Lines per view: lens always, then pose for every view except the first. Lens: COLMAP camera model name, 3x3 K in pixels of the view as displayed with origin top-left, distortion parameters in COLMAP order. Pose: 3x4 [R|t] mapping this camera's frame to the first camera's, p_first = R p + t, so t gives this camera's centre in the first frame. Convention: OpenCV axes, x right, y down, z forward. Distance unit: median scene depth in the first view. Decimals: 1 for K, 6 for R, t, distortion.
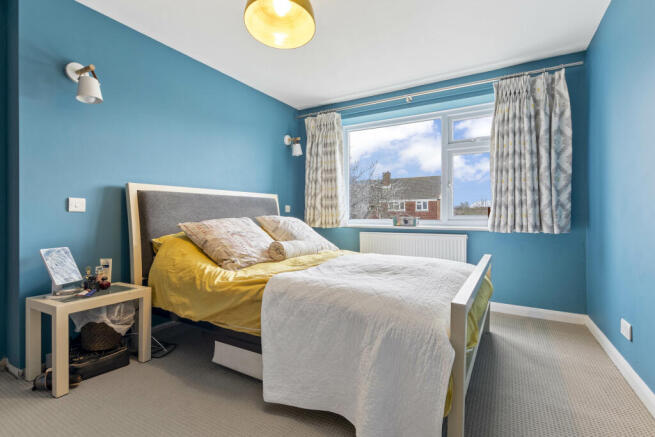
lens RADIAL K [[302.5, 0, 327.8], [0, 302.5, 210.0], [0, 0, 1]] dist [0.000721, 0.000006]
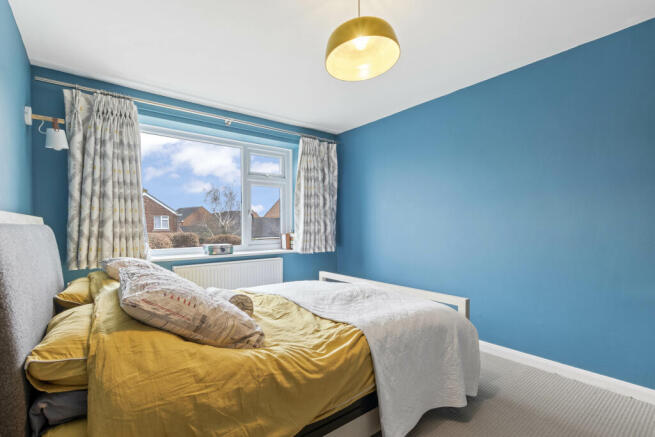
lens RADIAL K [[298.8, 0, 327.5], [0, 298.8, 226.6], [0, 0, 1]] dist [0.000133, 0.000024]
pose [[0.389906, -0.003958, 0.920846, -0.483095], [-0.002529, 0.999982, 0.005369, -0.040721], [-0.920851, -0.004422, 0.389889, 0.336038]]
